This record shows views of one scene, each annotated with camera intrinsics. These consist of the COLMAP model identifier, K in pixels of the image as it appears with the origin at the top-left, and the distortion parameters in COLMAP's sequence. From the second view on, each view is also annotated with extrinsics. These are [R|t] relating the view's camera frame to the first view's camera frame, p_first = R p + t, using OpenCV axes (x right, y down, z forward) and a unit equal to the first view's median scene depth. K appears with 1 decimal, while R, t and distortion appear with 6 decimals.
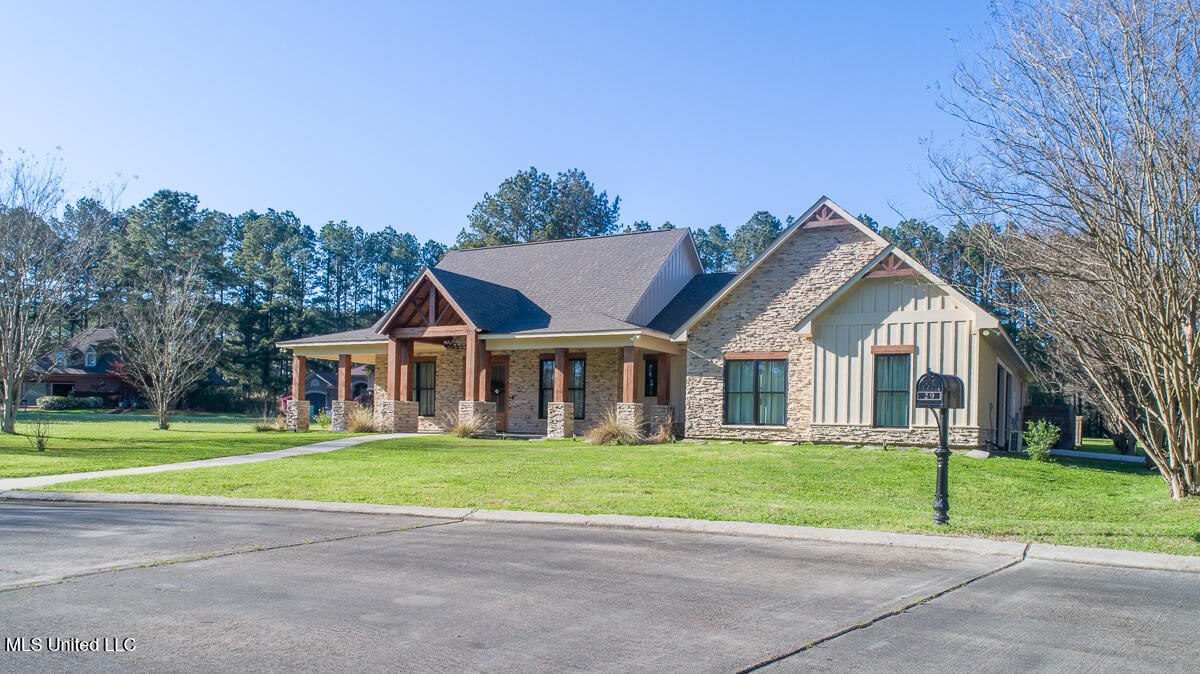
lens RADIAL K [[863.3, 0, 596.2], [0, 863.3, 418.2], [0, 0, 1]] dist [-0.007109, -0.002498]
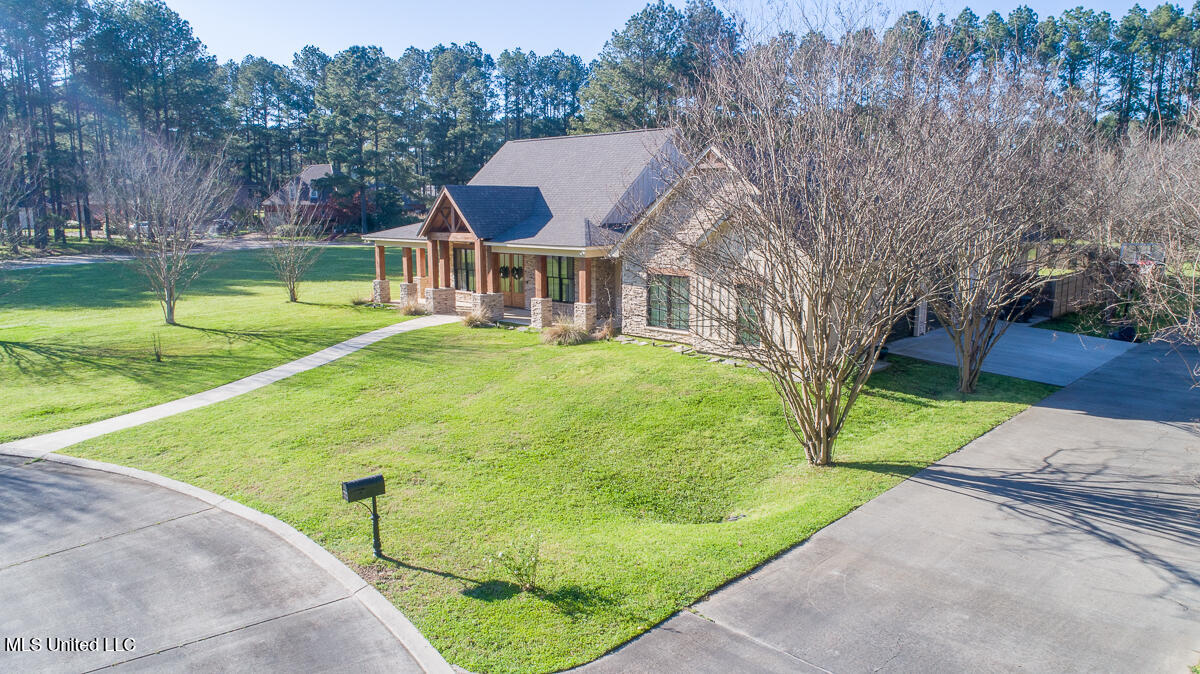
lens RADIAL K [[804.1, 0, 595.5], [0, 804.1, 333.6], [0, 0, 1]] dist [-0.010818, 0.002015]
pose [[0.968350, 0.012520, -0.249281, 0.319899], [0.029258, 0.986162, 0.163183, -0.151682], [0.247875, -0.165312, 0.954584, -0.106090]]
